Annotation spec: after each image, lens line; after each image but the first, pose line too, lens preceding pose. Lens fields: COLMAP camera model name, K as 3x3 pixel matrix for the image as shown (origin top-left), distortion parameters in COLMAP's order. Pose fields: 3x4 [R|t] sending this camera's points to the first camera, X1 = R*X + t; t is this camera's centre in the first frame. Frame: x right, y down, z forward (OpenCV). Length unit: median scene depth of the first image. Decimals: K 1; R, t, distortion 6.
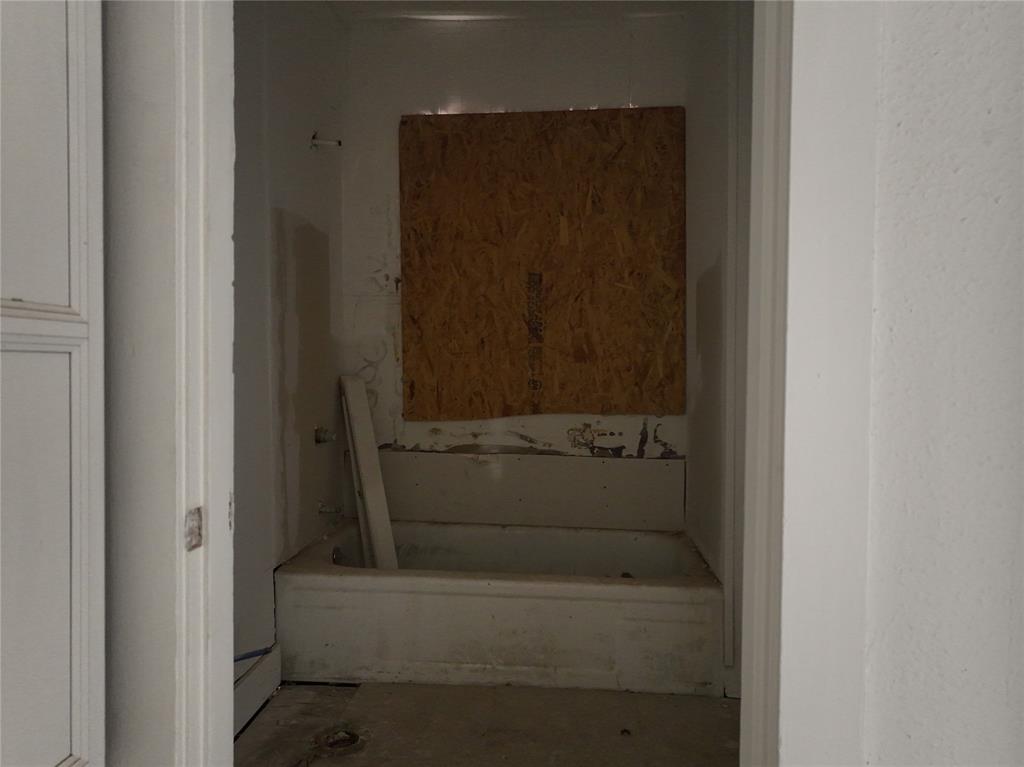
lens RADIAL K [[720.5, 0, 511.9], [0, 720.5, 382.6], [0, 0, 1]] dist [-0.000565, 0.017579]
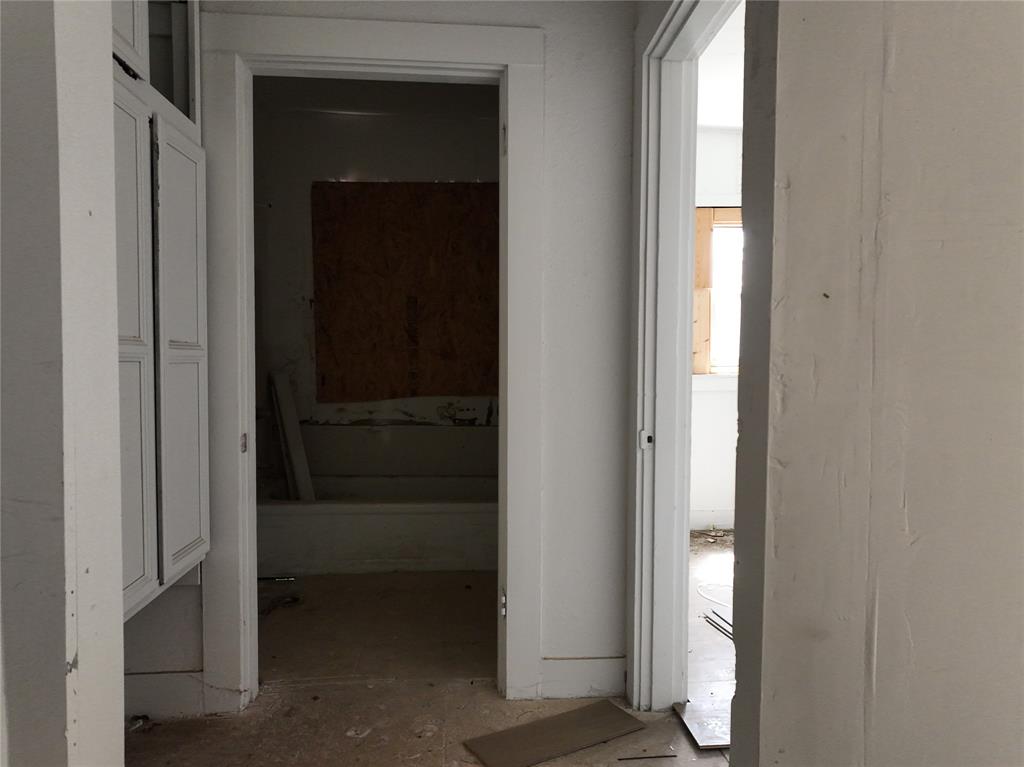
lens RADIAL K [[720.5, 0, 516.8], [0, 720.5, 384.6], [0, 0, 1]] dist [-0.000565, 0.017579]
pose [[0.987406, -0.012363, 0.157725, 0.009574], [0.010075, 0.999832, 0.015293, 0.000941], [-0.157888, -0.013511, 0.987365, -0.425049]]
